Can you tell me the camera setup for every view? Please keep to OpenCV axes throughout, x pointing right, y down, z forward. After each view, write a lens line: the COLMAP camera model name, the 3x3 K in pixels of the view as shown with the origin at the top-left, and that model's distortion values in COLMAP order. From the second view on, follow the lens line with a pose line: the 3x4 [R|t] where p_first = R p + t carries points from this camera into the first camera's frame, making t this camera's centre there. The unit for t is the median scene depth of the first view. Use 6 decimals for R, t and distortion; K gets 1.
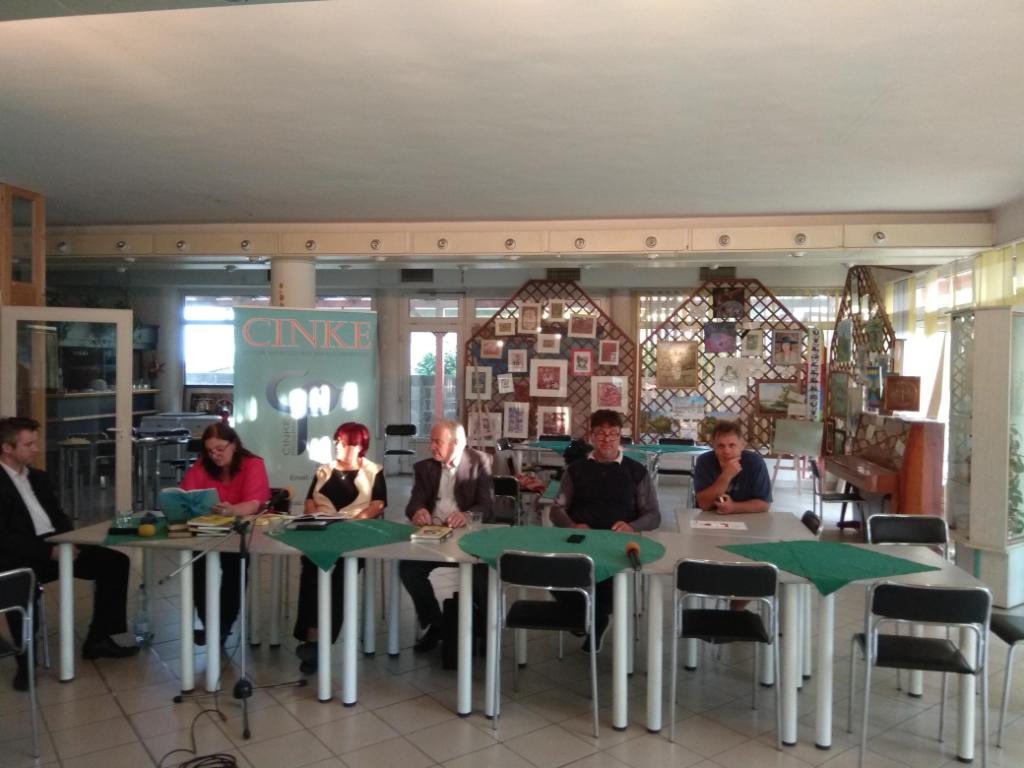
lens RADIAL K [[788.9, 0, 512.0], [0, 788.9, 384.0], [0, 0, 1]] dist [0.118160, -0.204587]
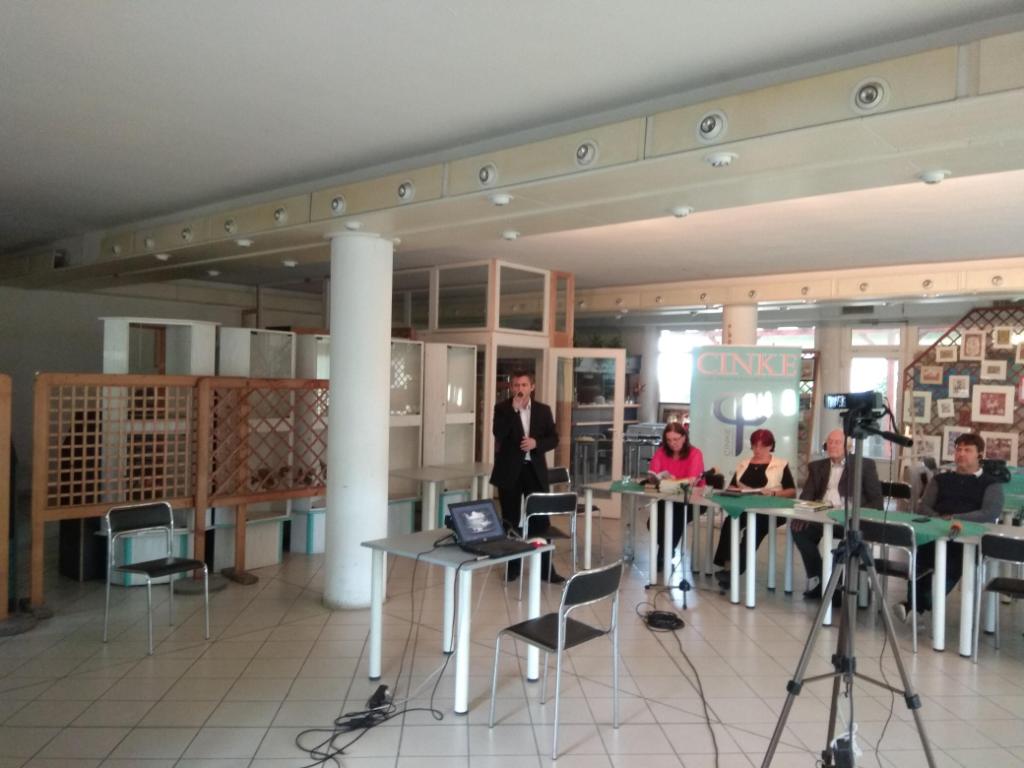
lens RADIAL K [[788.9, 0, 512.0], [0, 788.9, 384.0], [0, 0, 1]] dist [0.118160, -0.204587]
pose [[0.838194, 0.012583, -0.545227, 0.093531], [-0.026925, 0.999469, -0.018325, 0.002549], [0.544707, 0.030040, 0.838088, -0.211686]]
